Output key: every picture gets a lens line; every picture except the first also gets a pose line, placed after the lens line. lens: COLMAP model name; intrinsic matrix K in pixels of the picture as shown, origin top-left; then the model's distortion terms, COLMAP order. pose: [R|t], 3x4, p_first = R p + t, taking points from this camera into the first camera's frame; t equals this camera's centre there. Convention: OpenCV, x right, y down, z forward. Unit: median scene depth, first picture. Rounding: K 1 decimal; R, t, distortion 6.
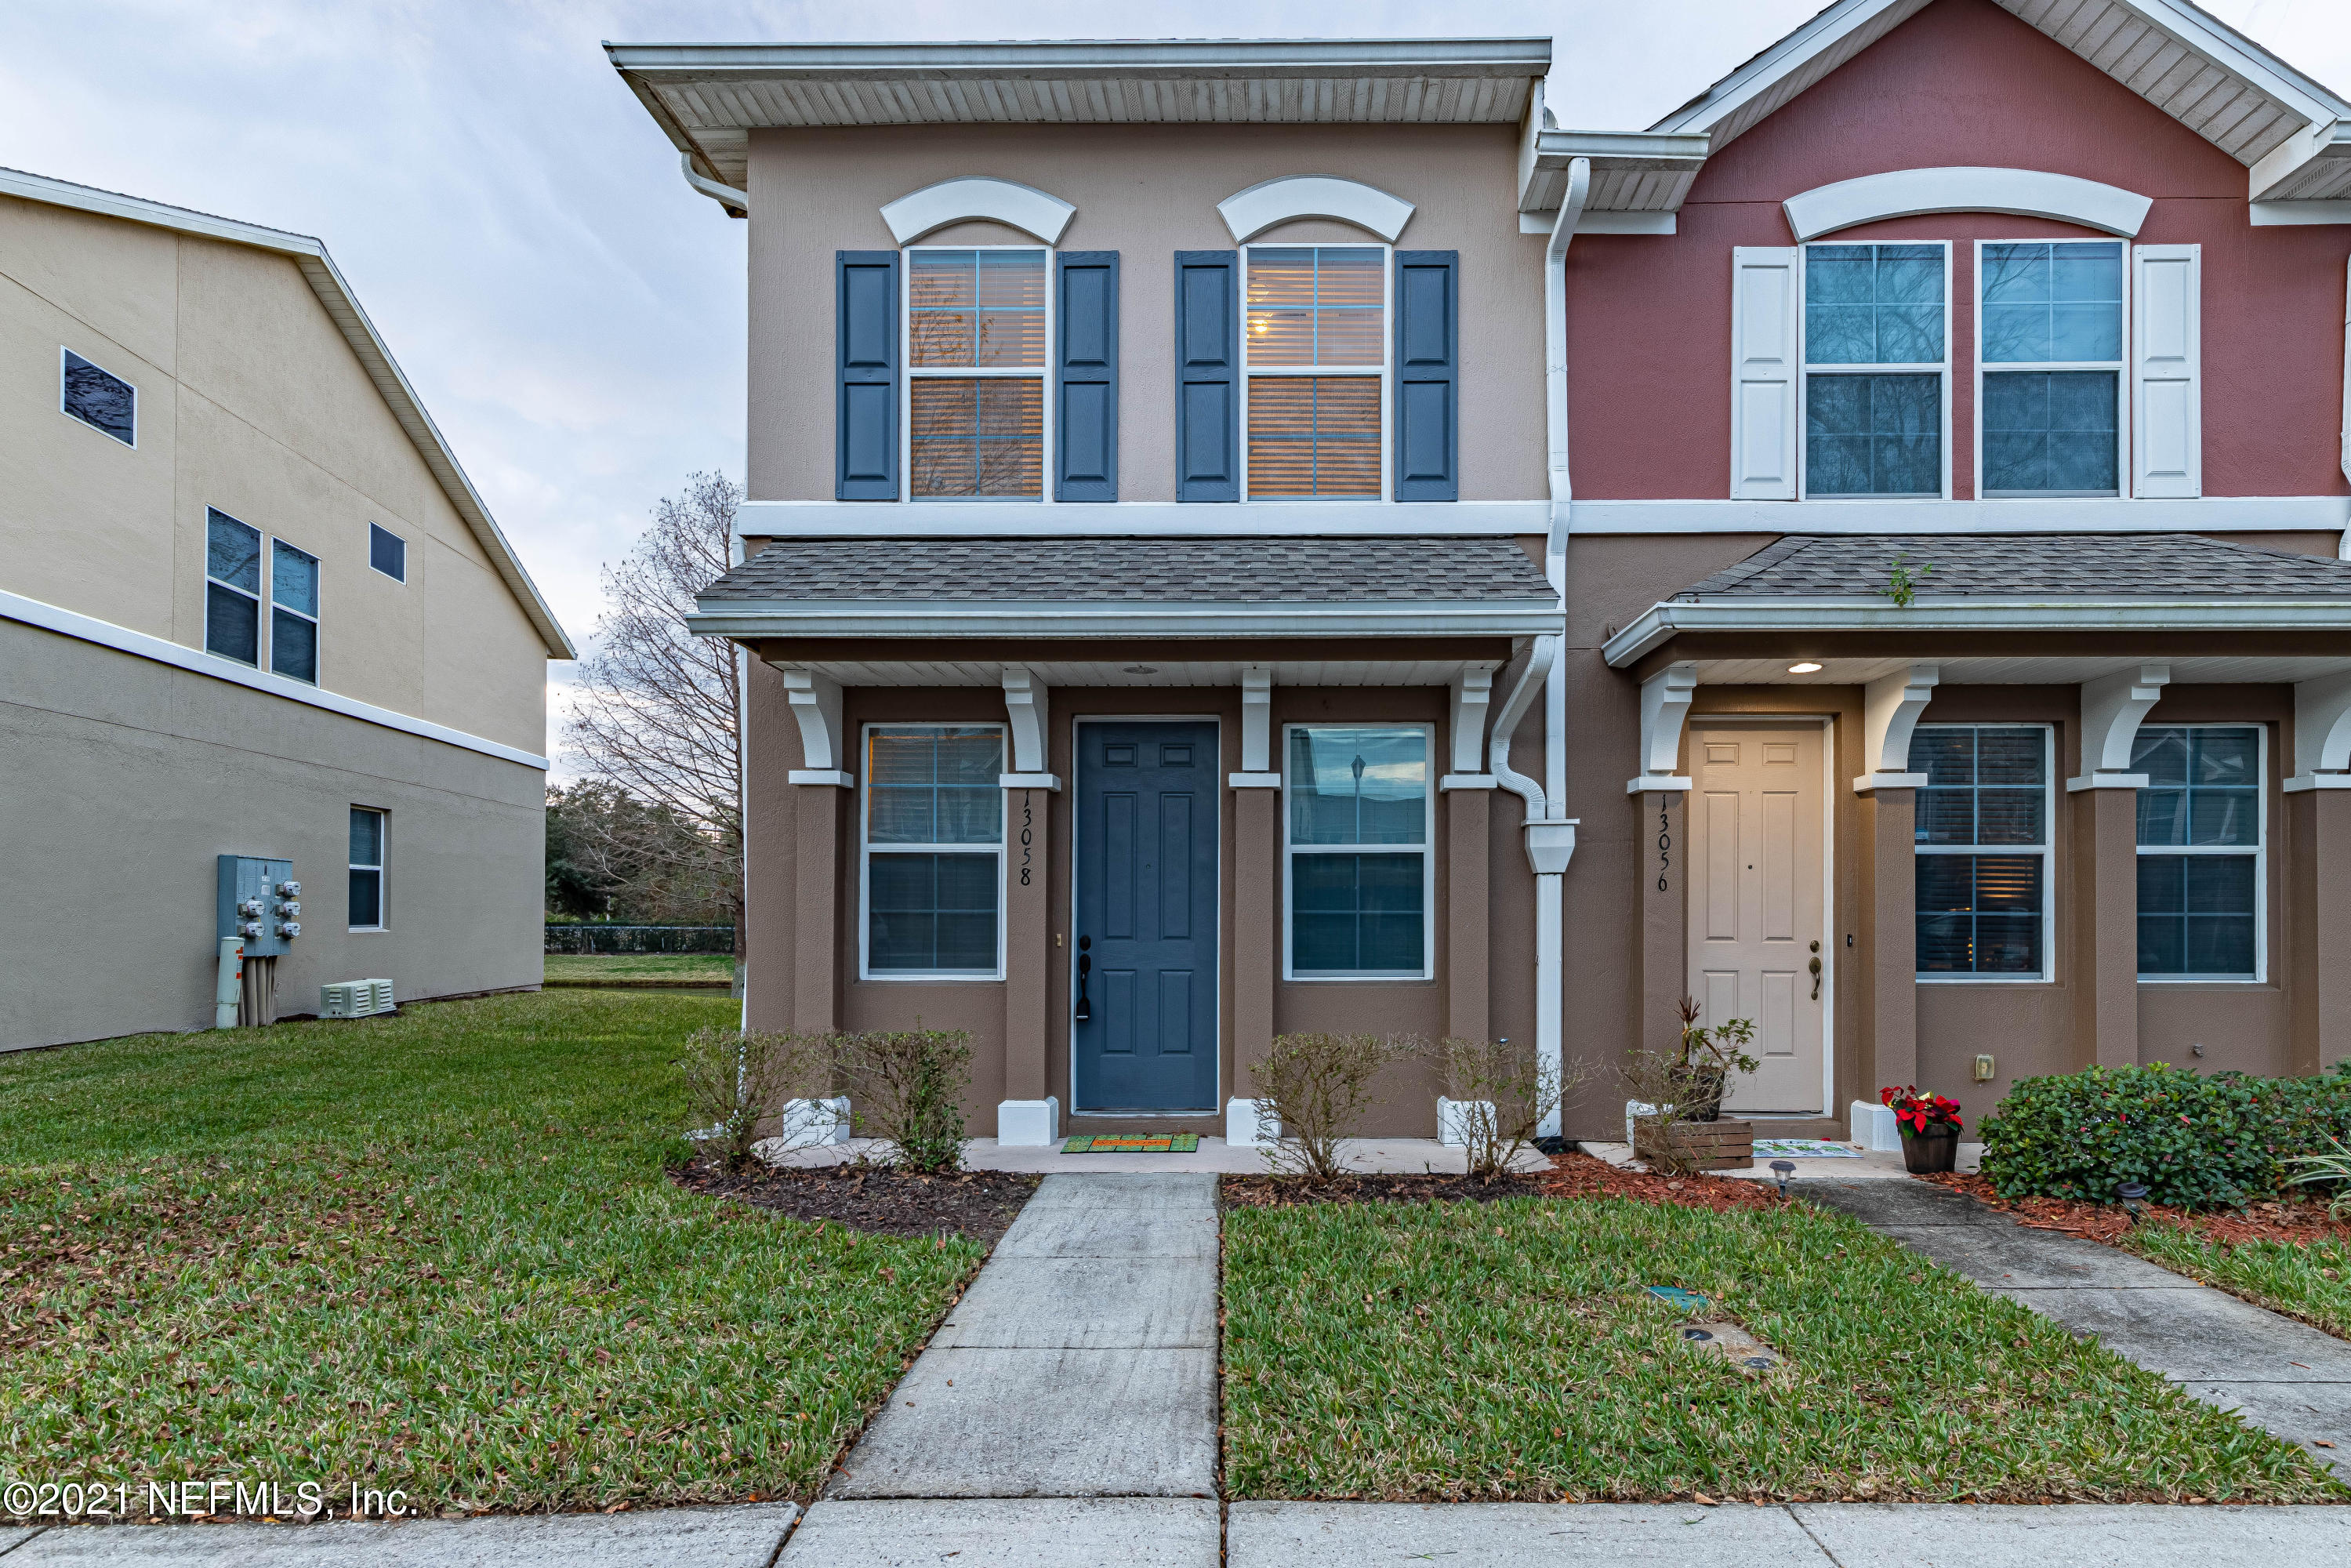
lens RADIAL K [[1110.4, 0, 1251.1], [0, 1110.4, 858.6], [0, 0, 1]] dist [0.003721, -0.000396]
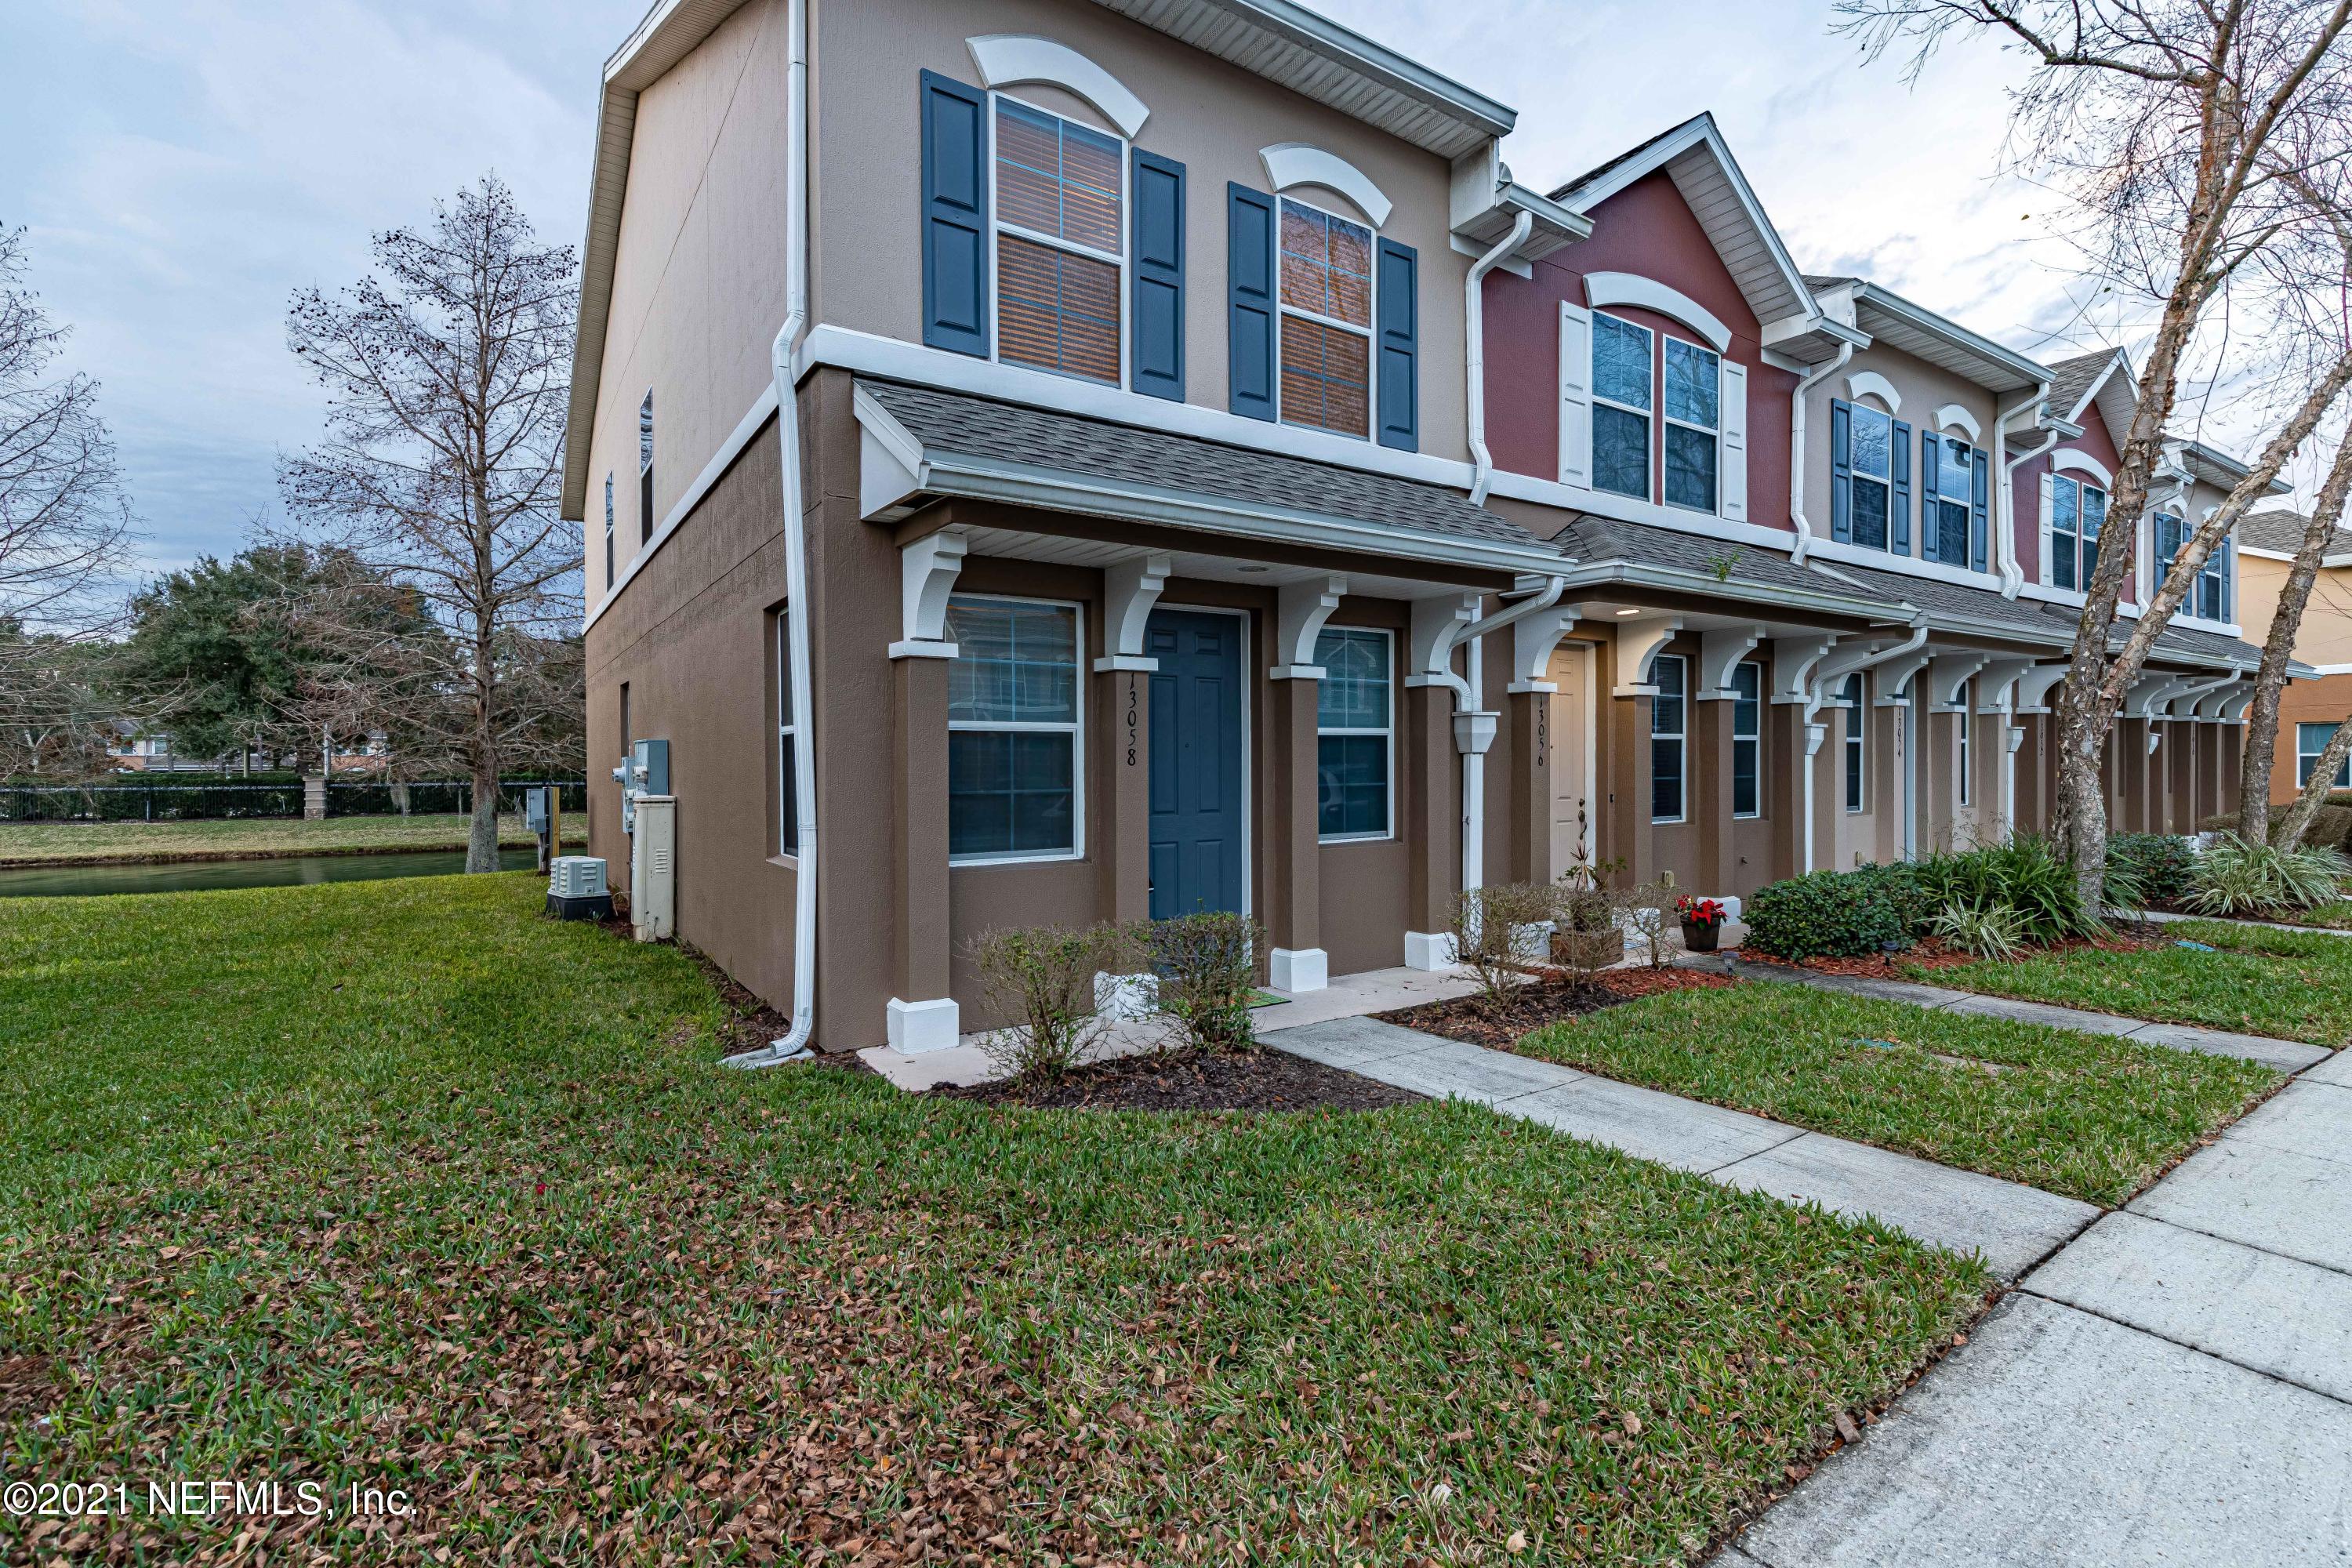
lens RADIAL K [[1066.2, 0, 1207.7], [0, 1066.2, 770.7], [0, 0, 1]] dist [0.002776, 0.000681]
pose [[0.828950, -0.008820, 0.559254, -0.676900], [-0.001694, 0.999831, 0.018279, 0.011804], [-0.559321, -0.016100, 0.828795, 0.136684]]
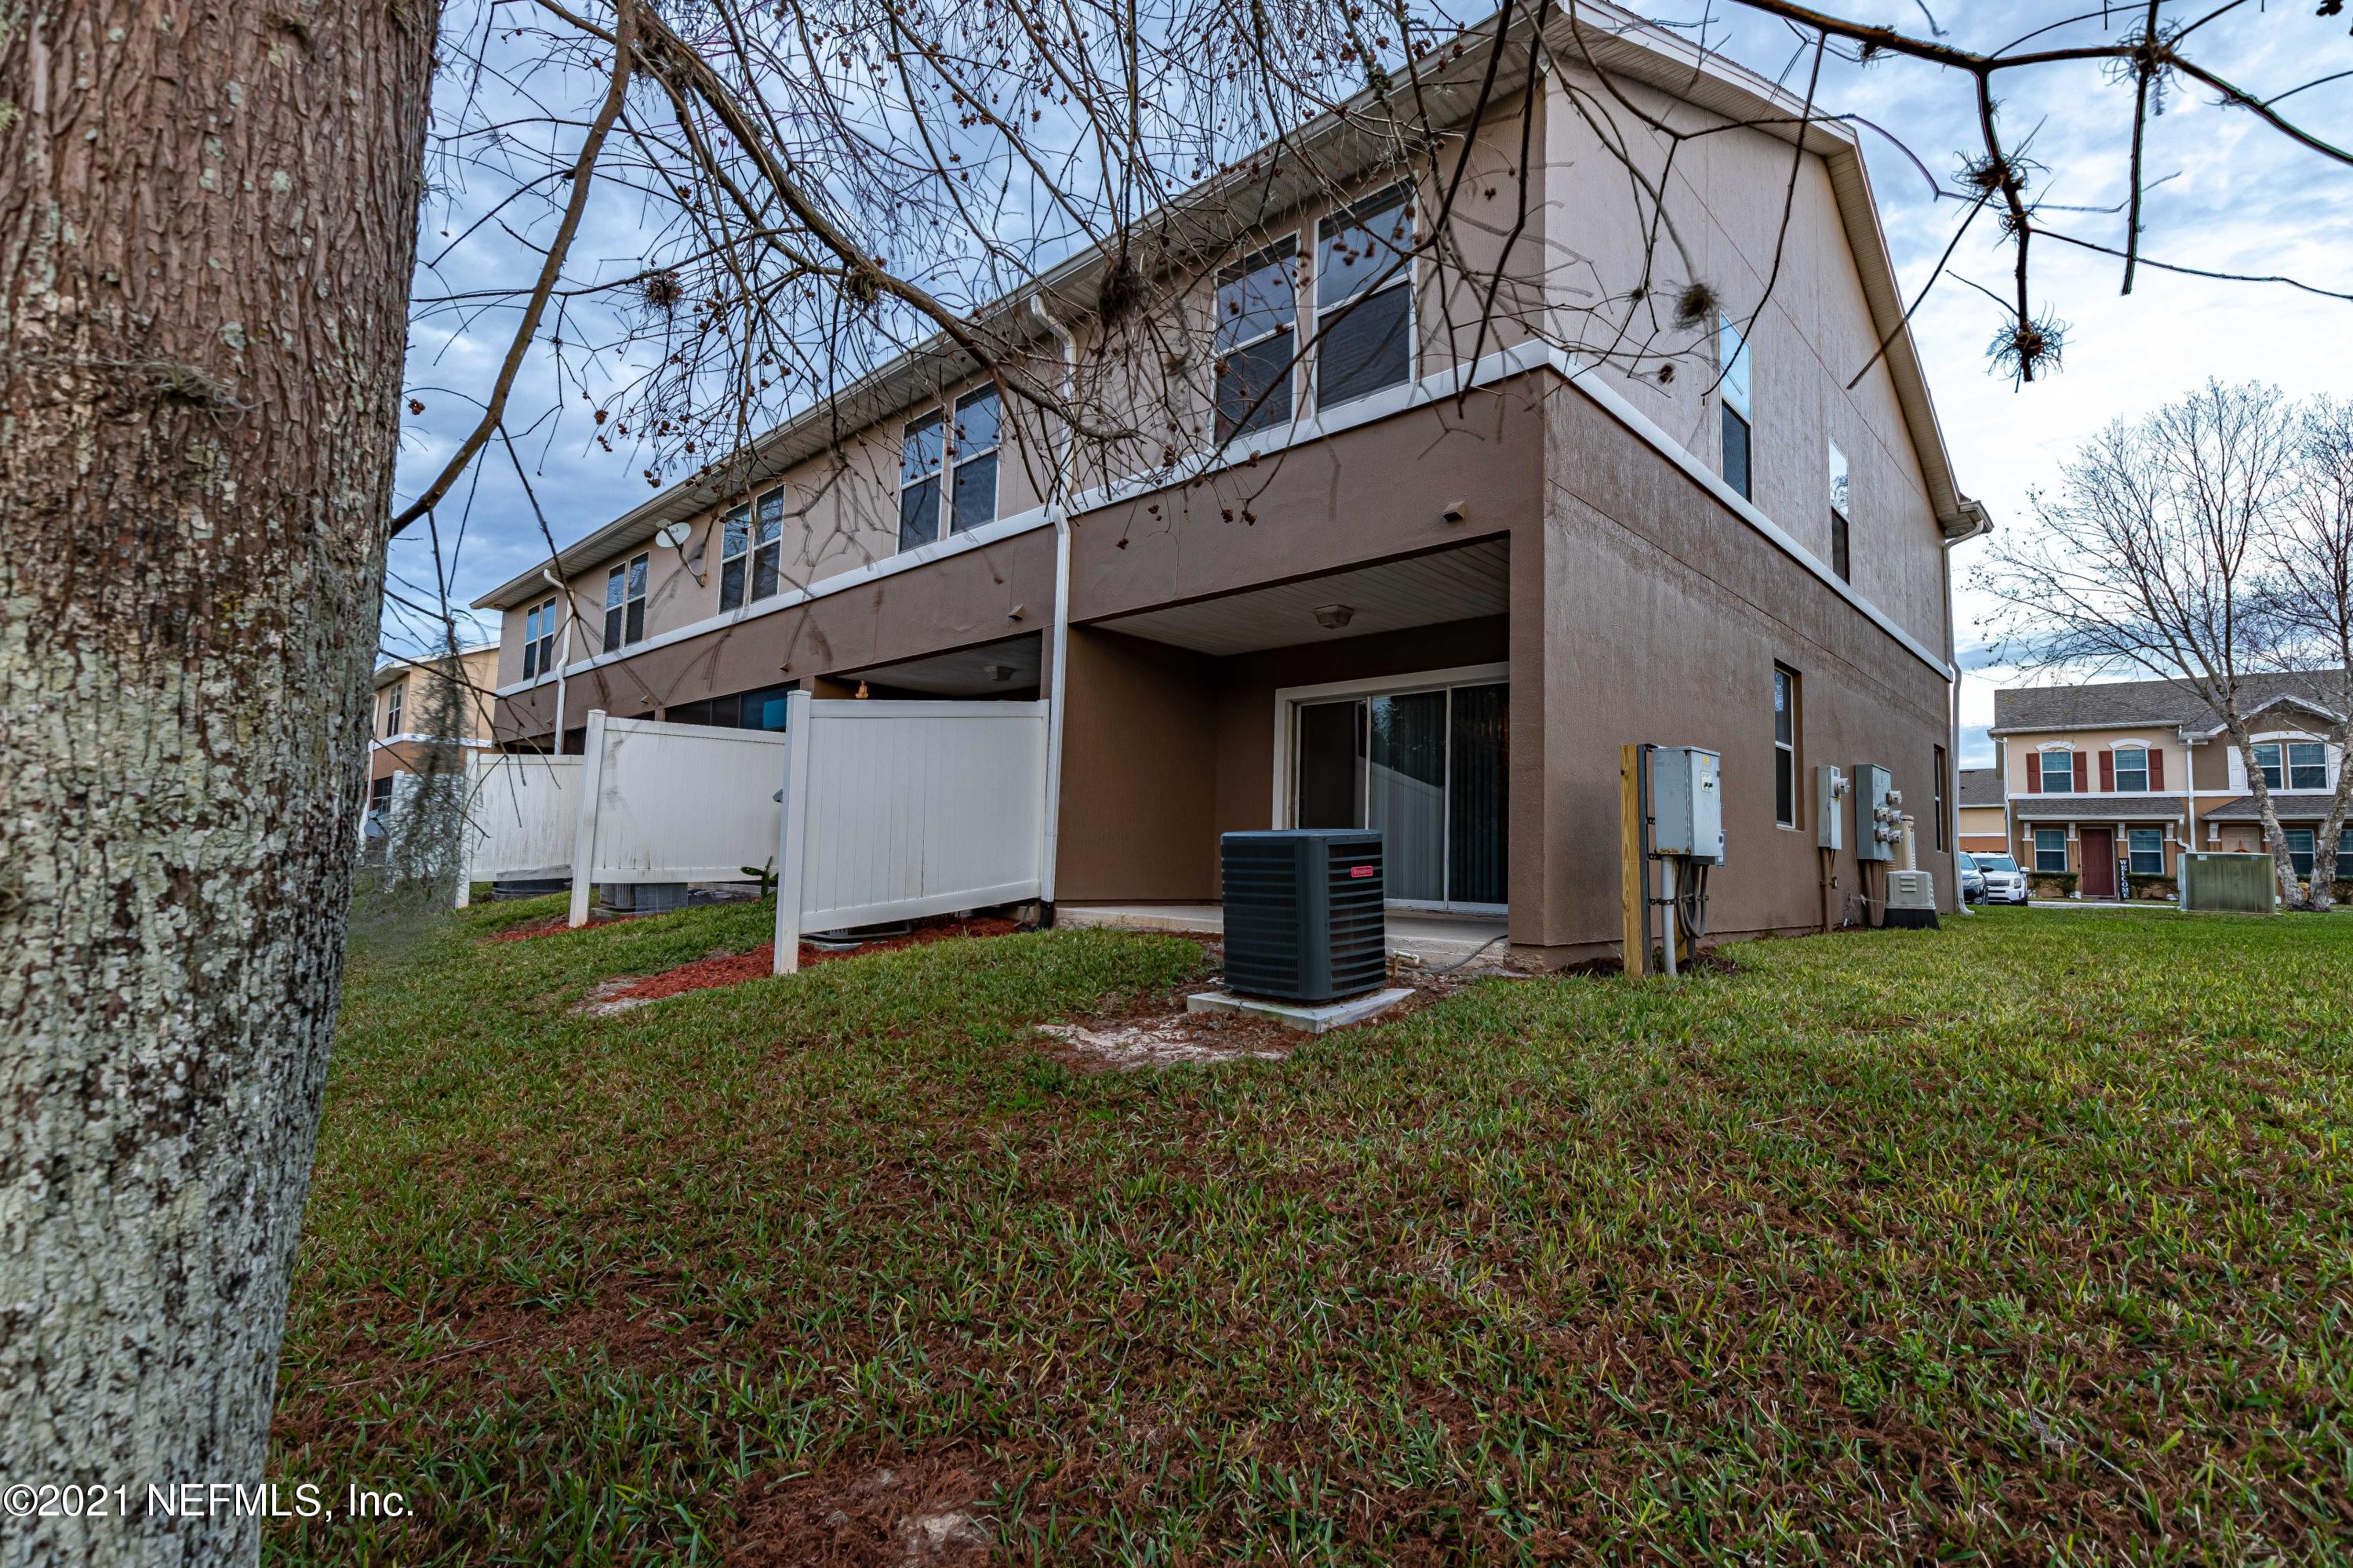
lens RADIAL K [[1066.7, 0, 1208.3], [0, 1066.7, 770.7], [0, 0, 1]] dist [0.002776, 0.000681]
pose [[0.739997, -0.040594, -0.671384, 0.237779], [-0.006500, 0.997699, -0.067488, -0.022686], [0.672579, 0.054305, 0.738030, -6.417092]]
